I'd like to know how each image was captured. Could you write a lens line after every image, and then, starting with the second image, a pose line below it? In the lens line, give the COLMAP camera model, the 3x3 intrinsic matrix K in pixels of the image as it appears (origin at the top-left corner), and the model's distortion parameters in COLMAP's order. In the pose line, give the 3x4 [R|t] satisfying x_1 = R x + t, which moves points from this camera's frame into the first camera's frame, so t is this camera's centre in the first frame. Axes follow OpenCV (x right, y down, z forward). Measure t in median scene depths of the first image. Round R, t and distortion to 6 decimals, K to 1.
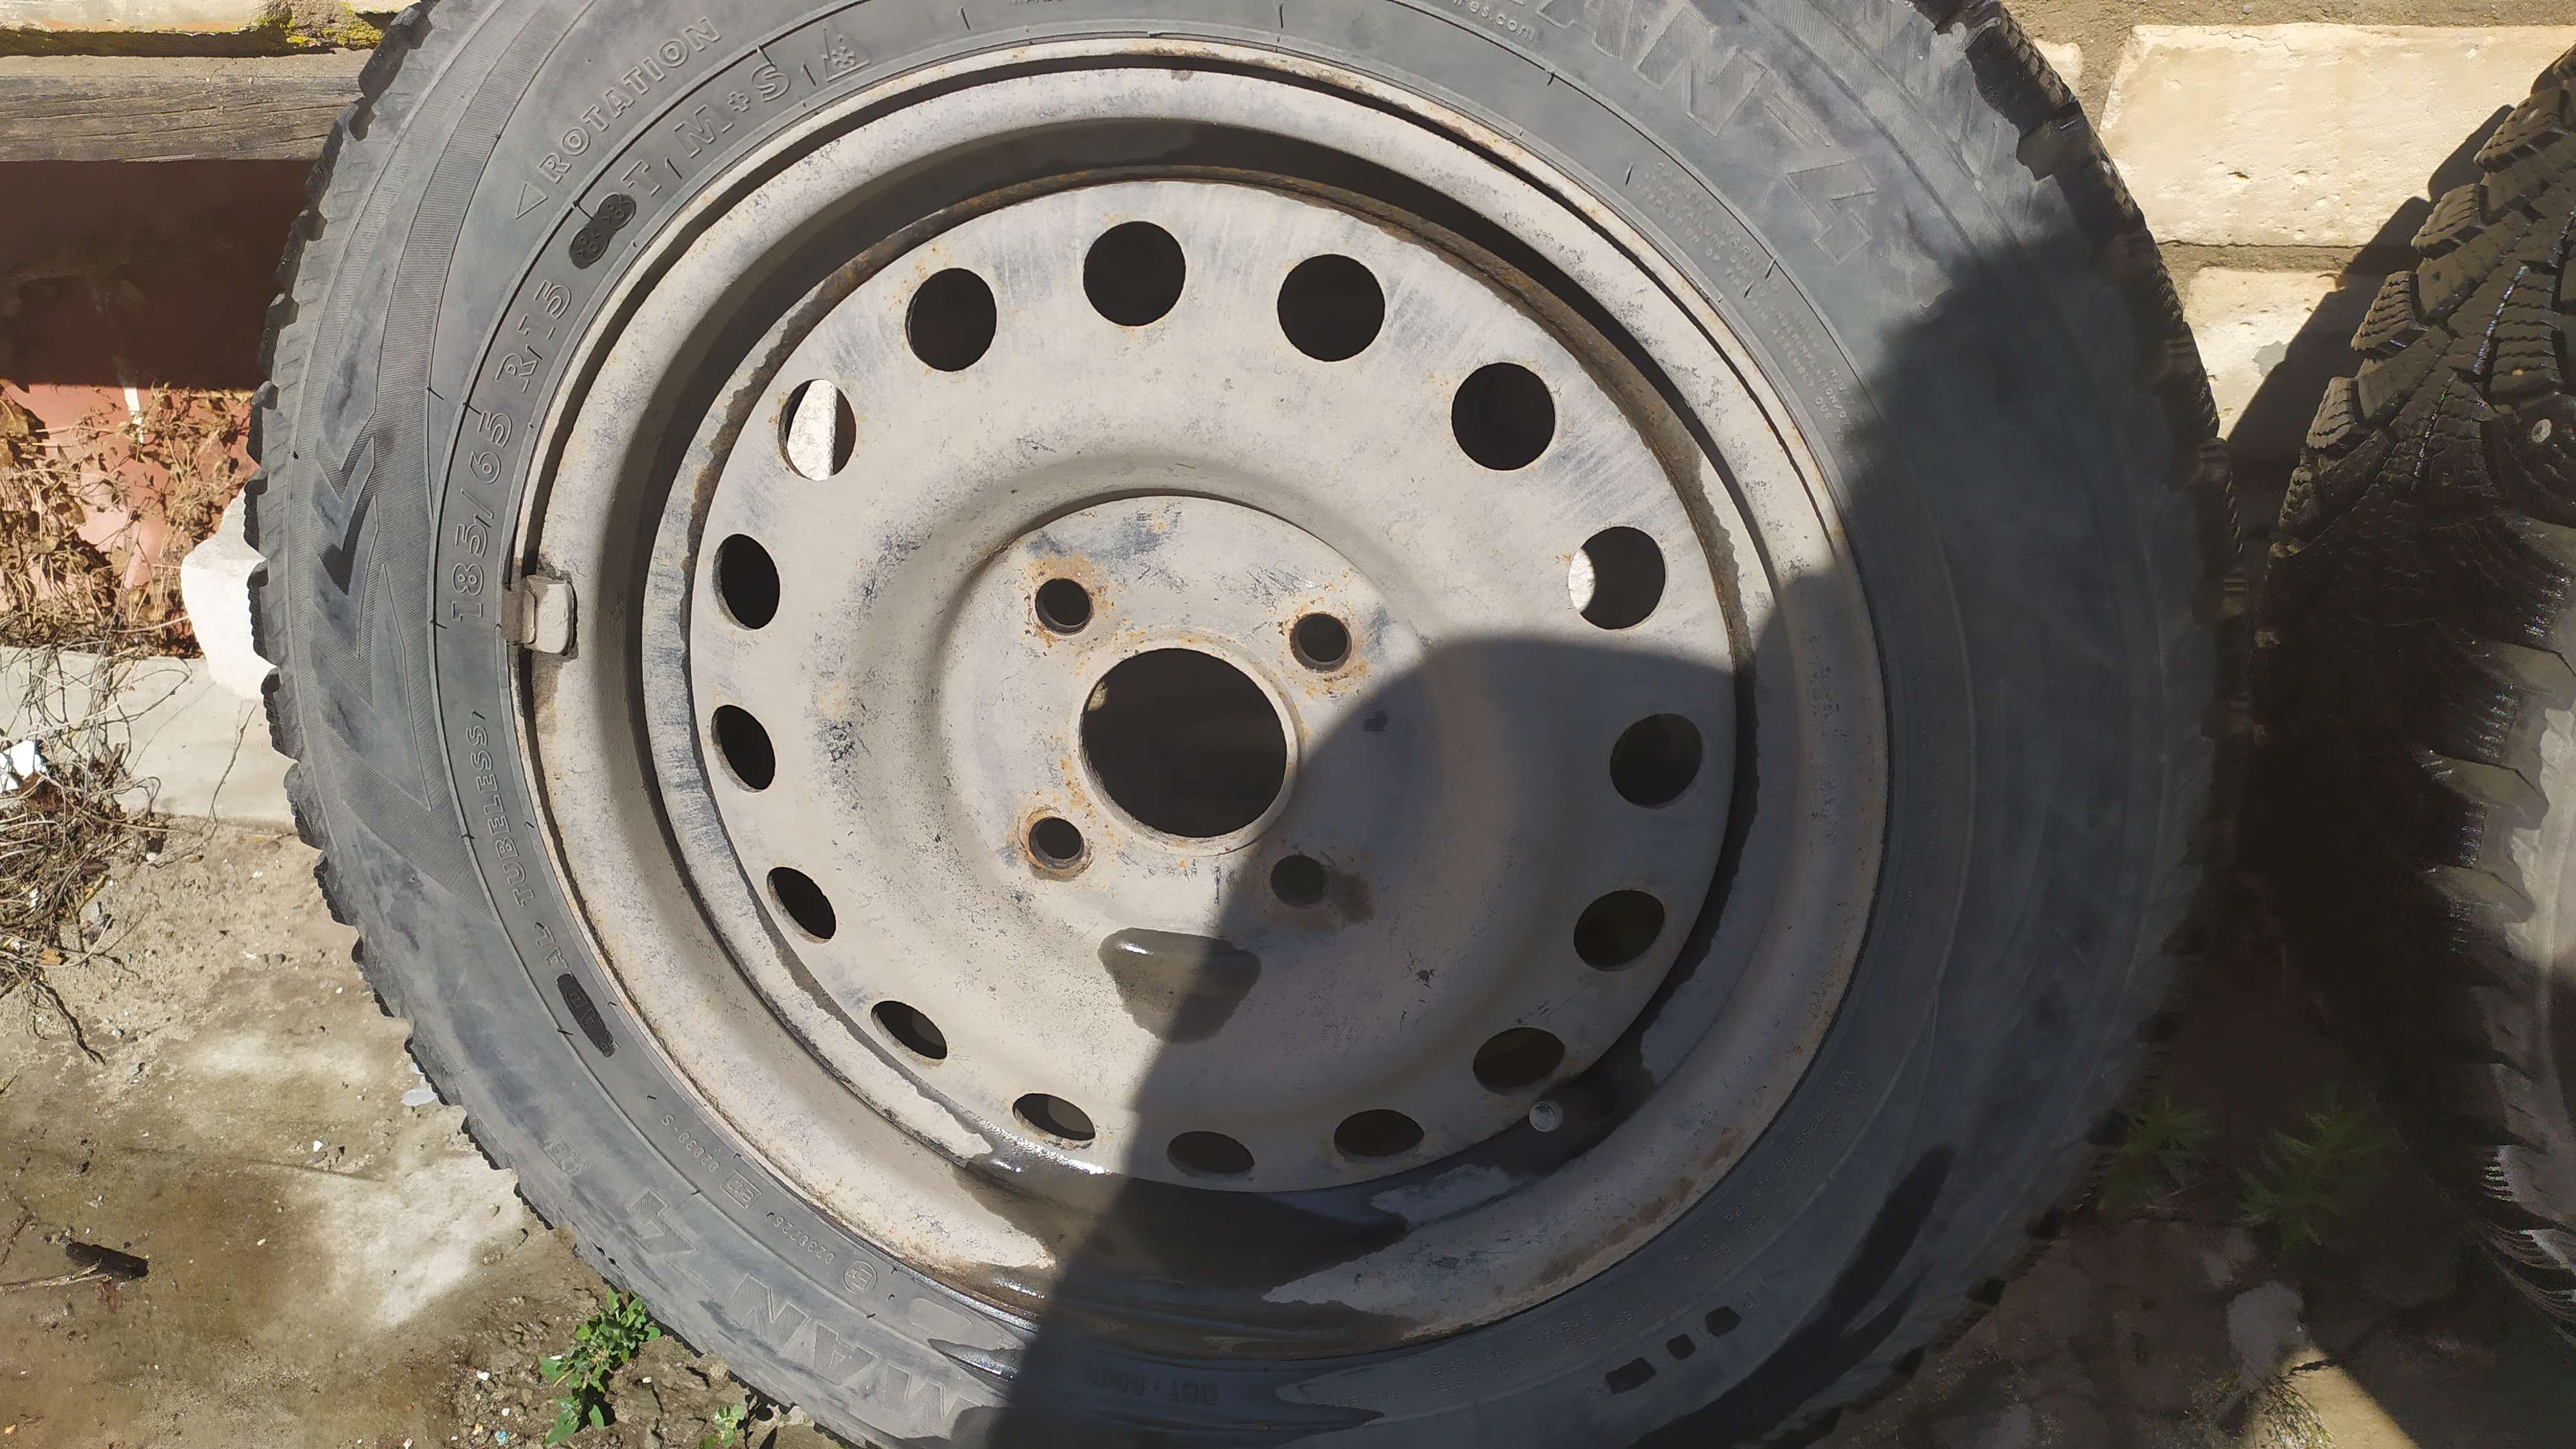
lens RADIAL K [[2062.1, 0, 1282.0], [0, 2062.1, 802.5], [0, 0, 1]] dist [0.036769, -0.006887]
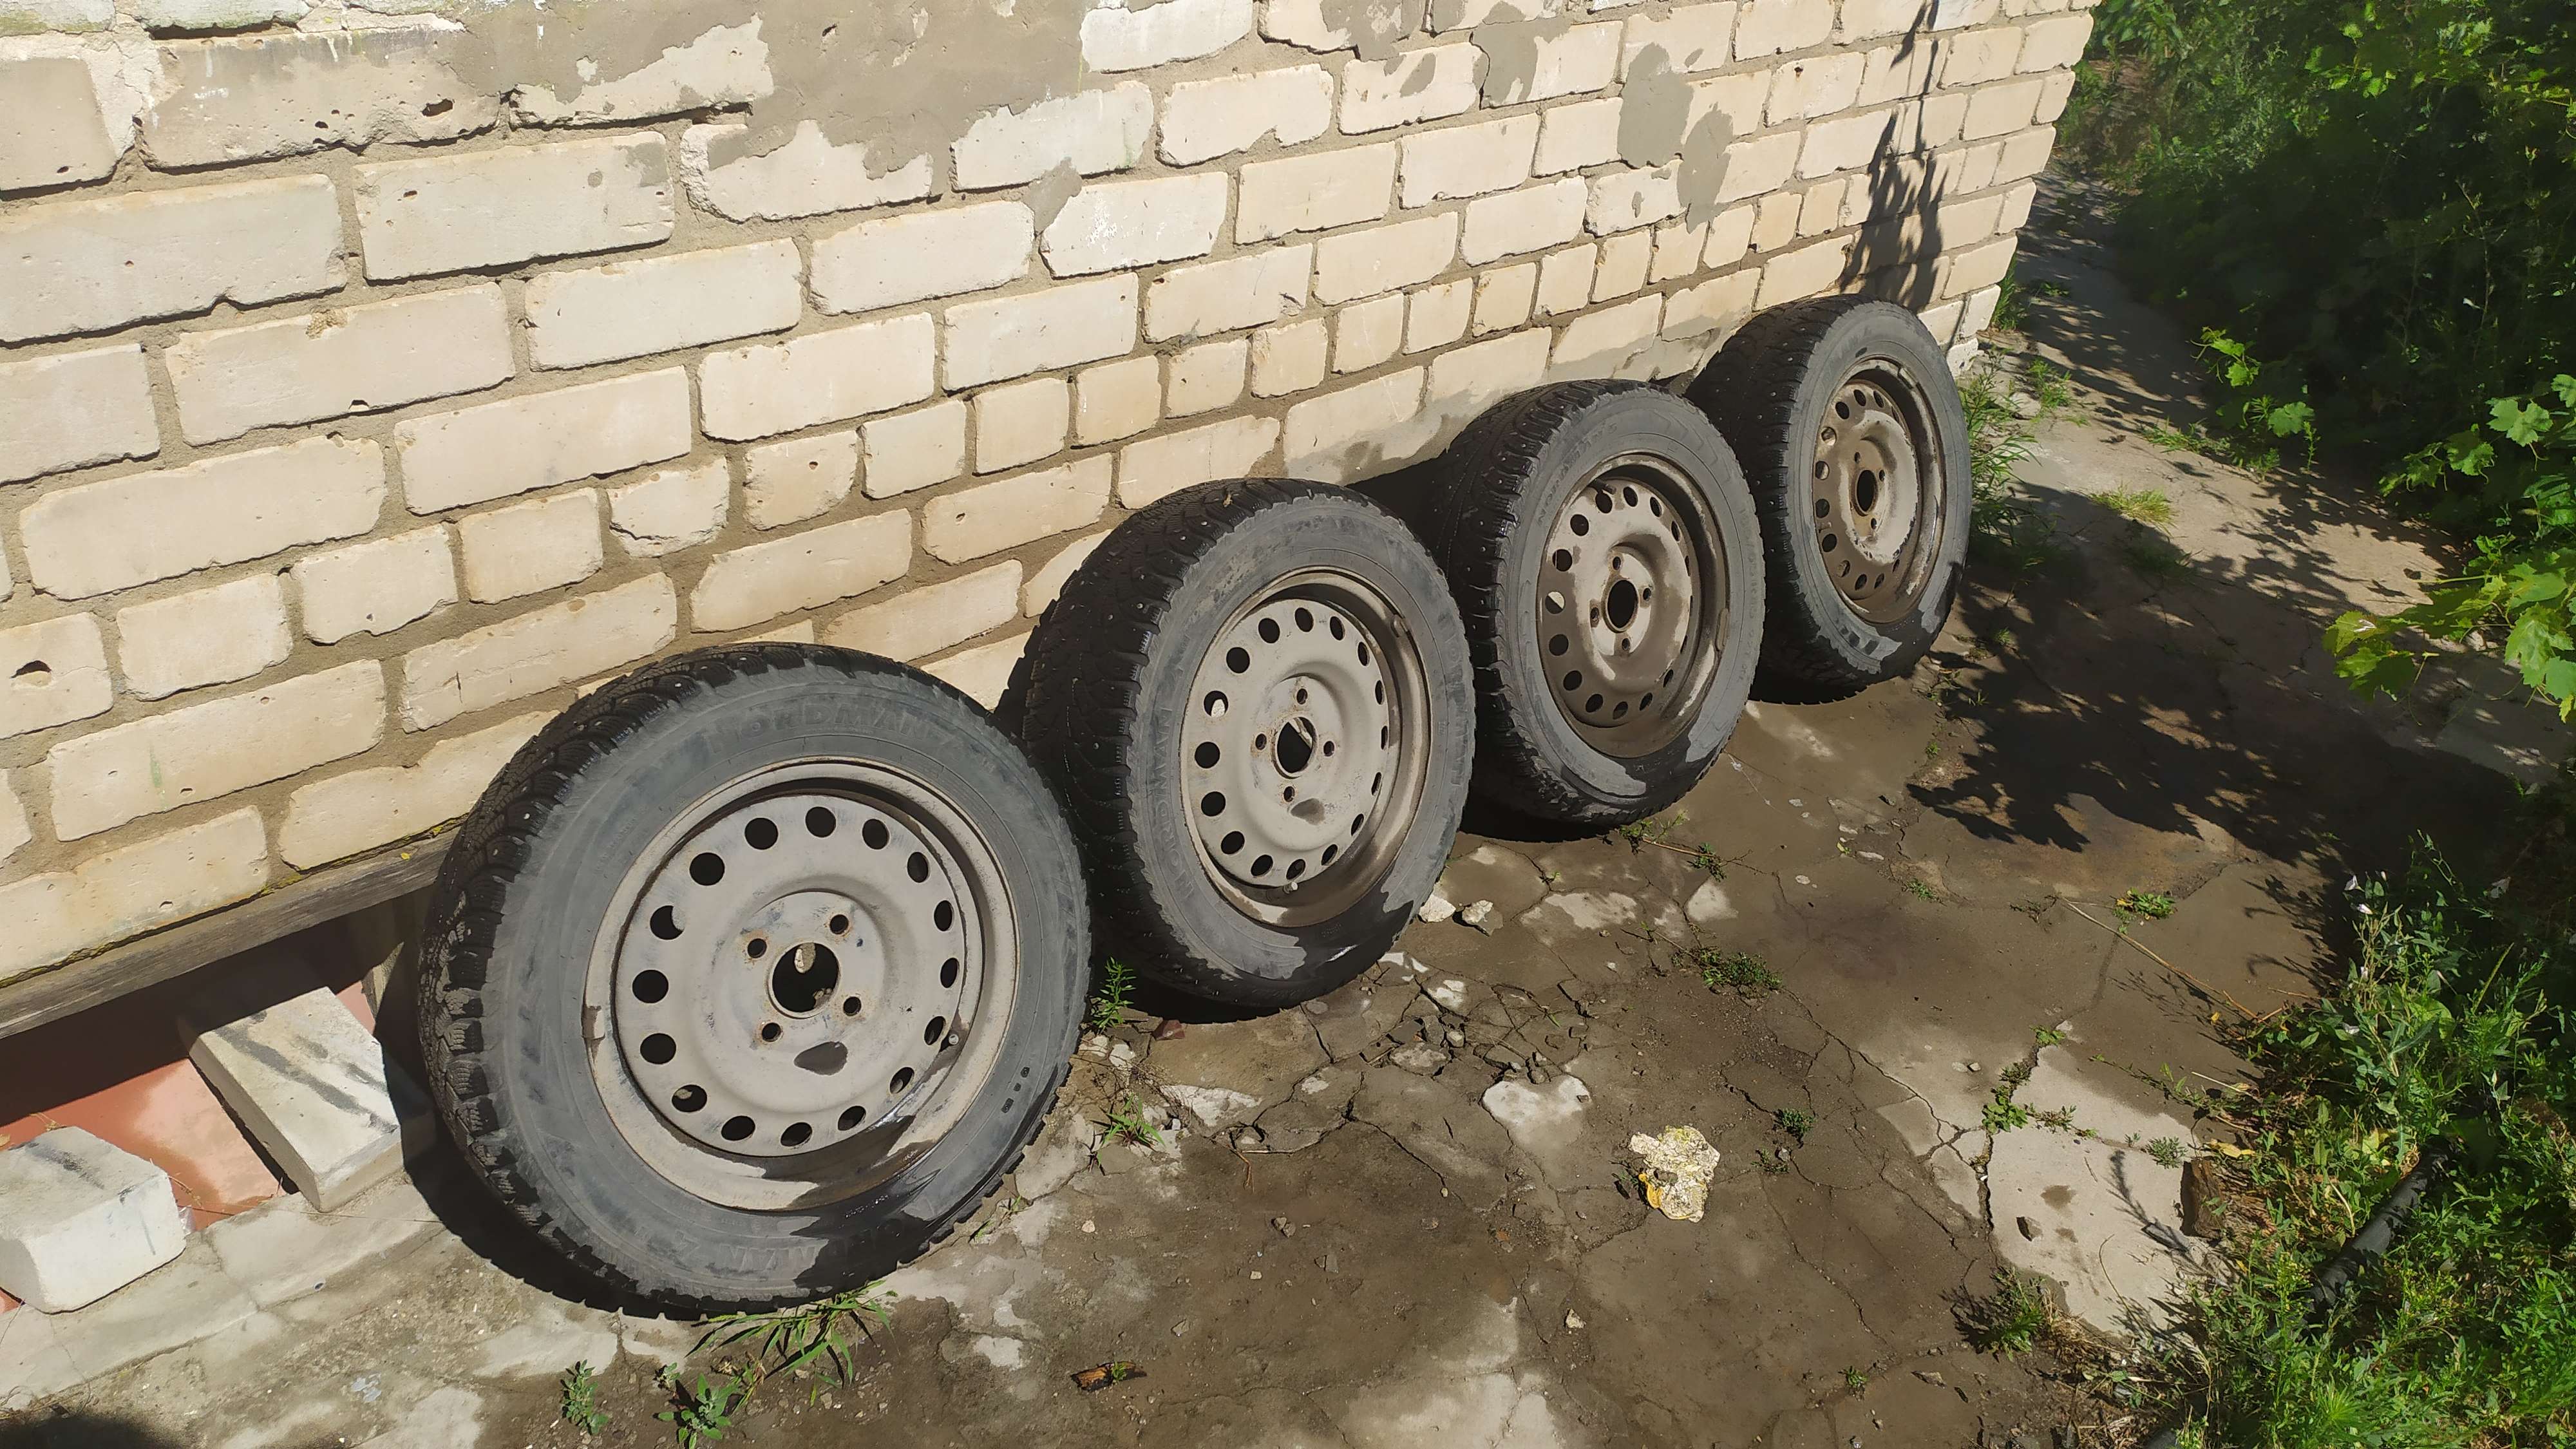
lens RADIAL K [[1947.2, 0, 1297.9], [0, 1947.2, 713.1], [0, 0, 1]] dist [0.071945, -0.064749]
pose [[0.627825, -0.289331, 0.722581, -1.482927], [0.453086, 0.890698, -0.037024, 0.058154], [-0.632889, 0.350636, 0.690294, -1.479308]]
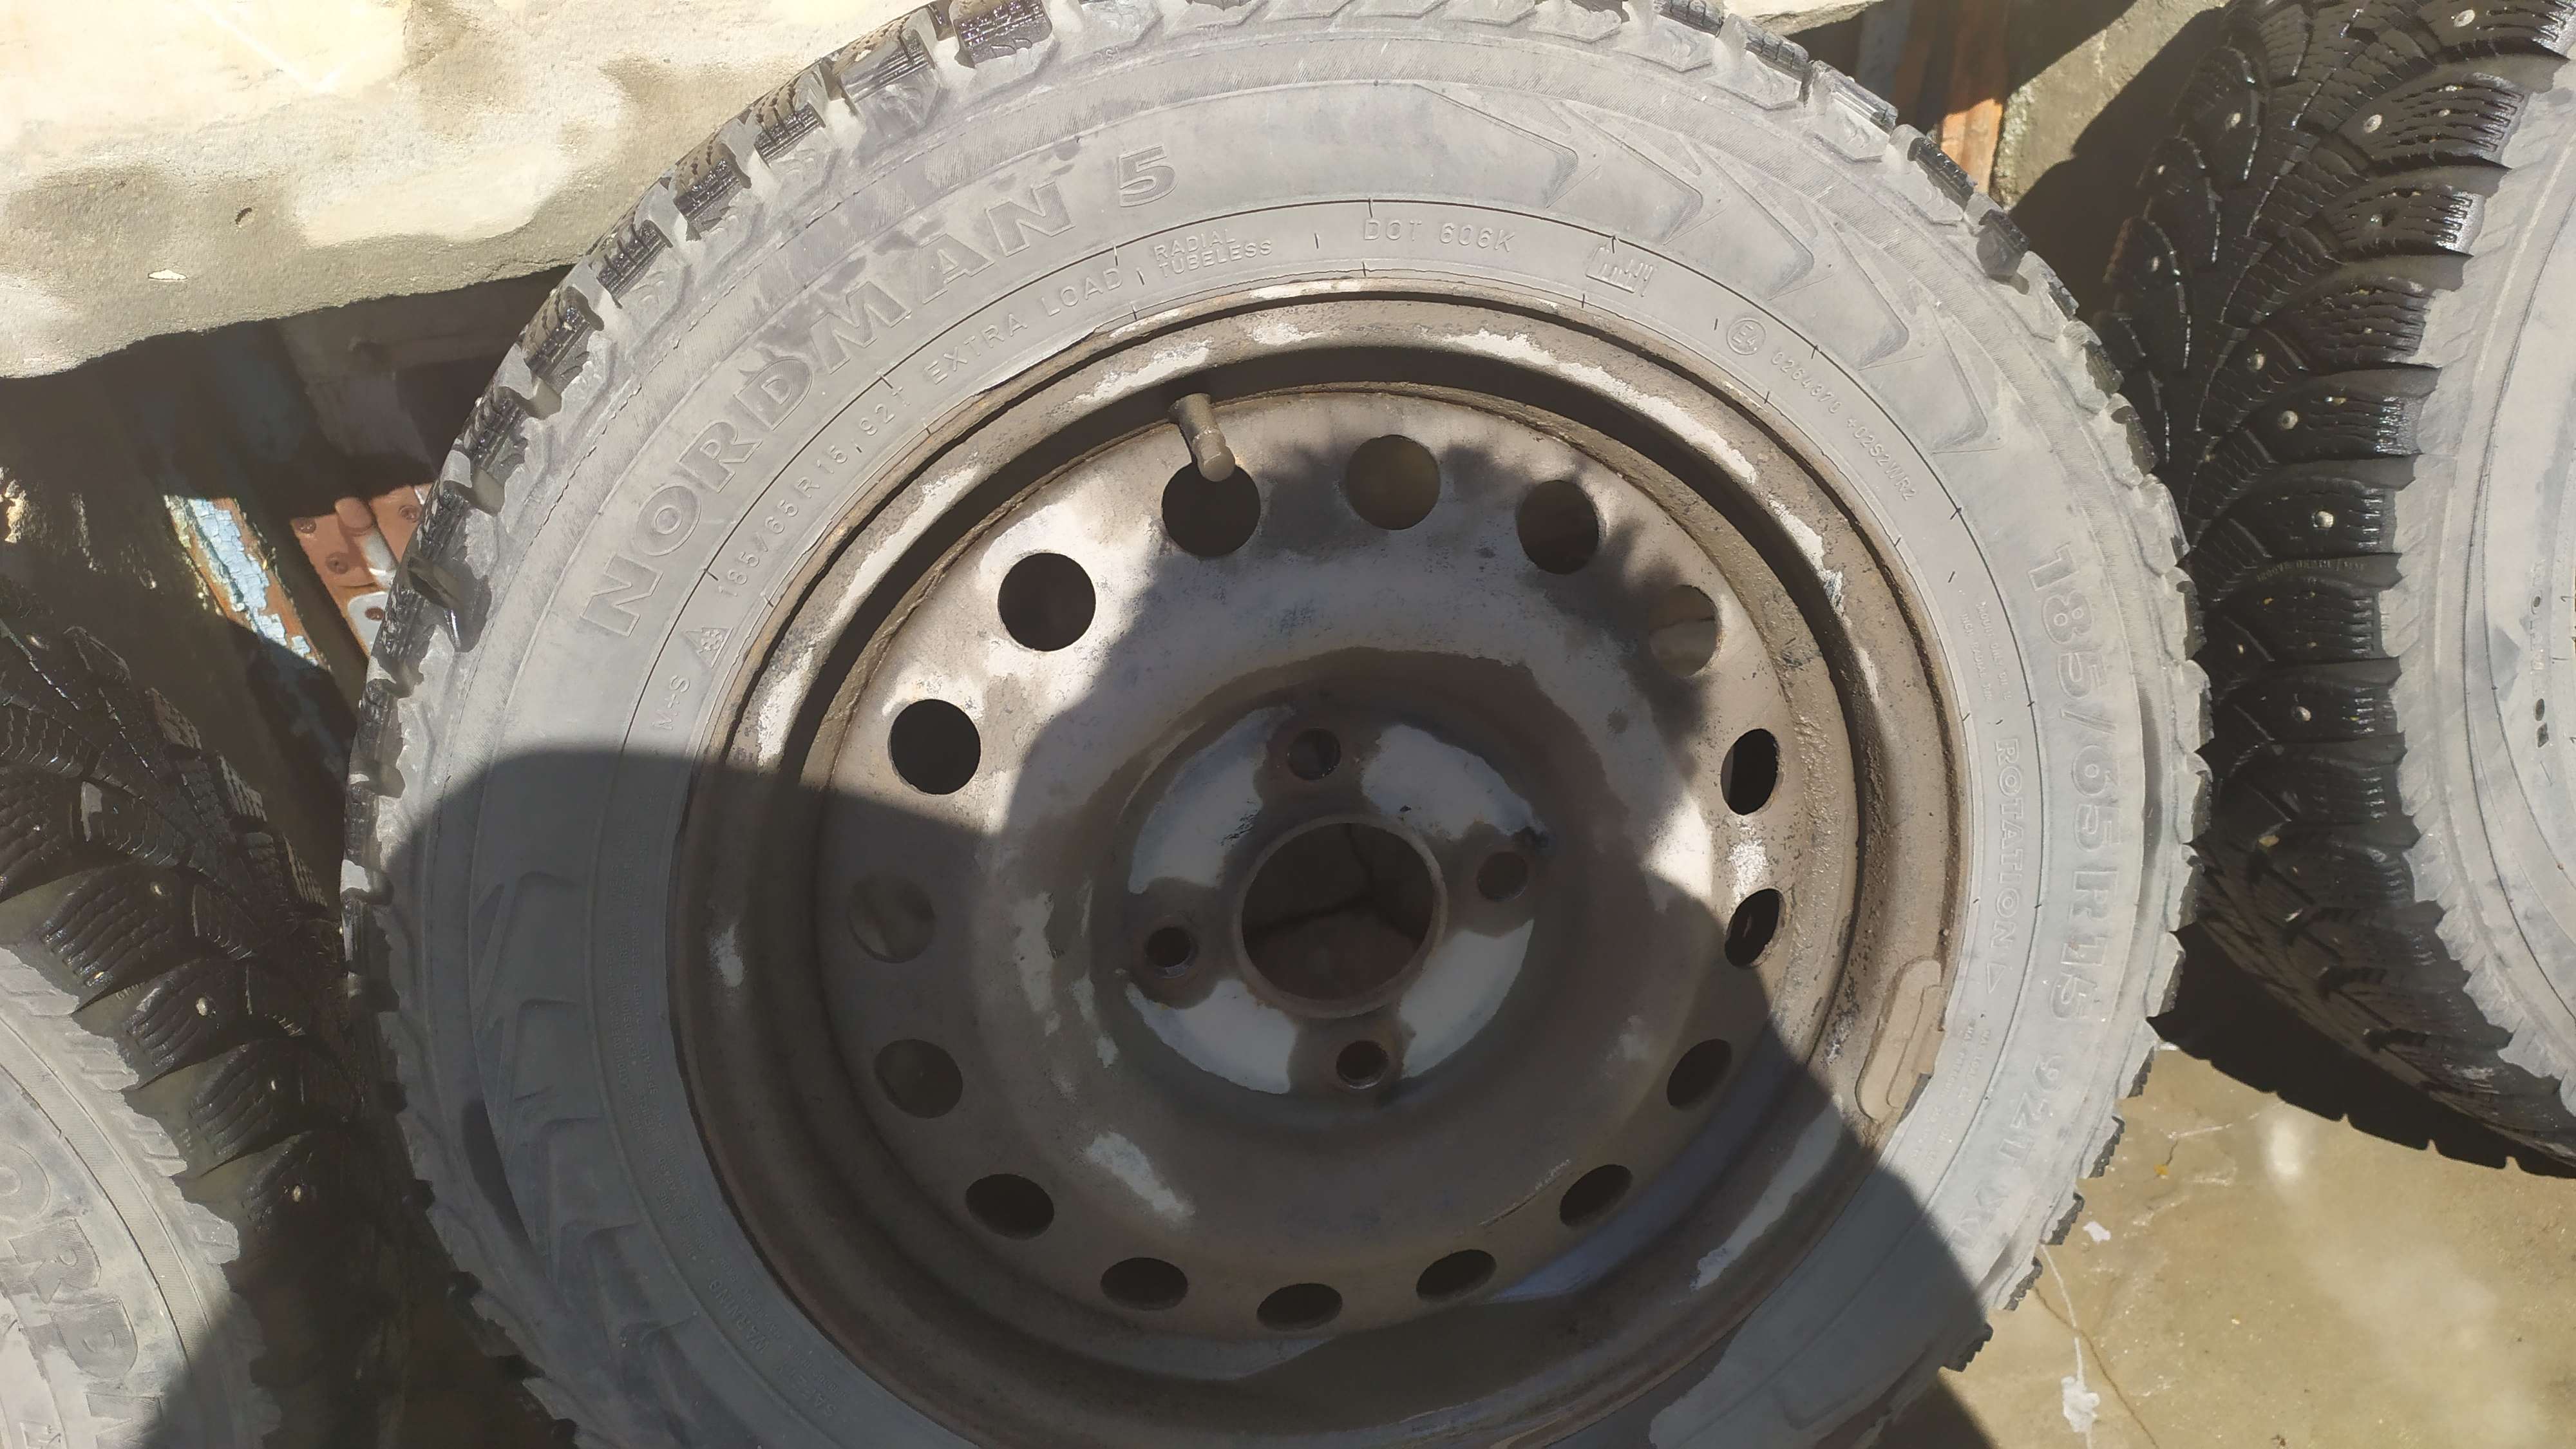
lens RADIAL K [[1930.7, 0, 1302.4], [0, 1930.7, 721.5], [0, 0, 1]] dist [0.022465, -0.002113]
pose [[0.933575, -0.258240, 0.248494, 1.678712], [0.278268, 0.959276, -0.048536, -0.038781], [-0.225841, 0.114460, 0.967417, -0.139875]]
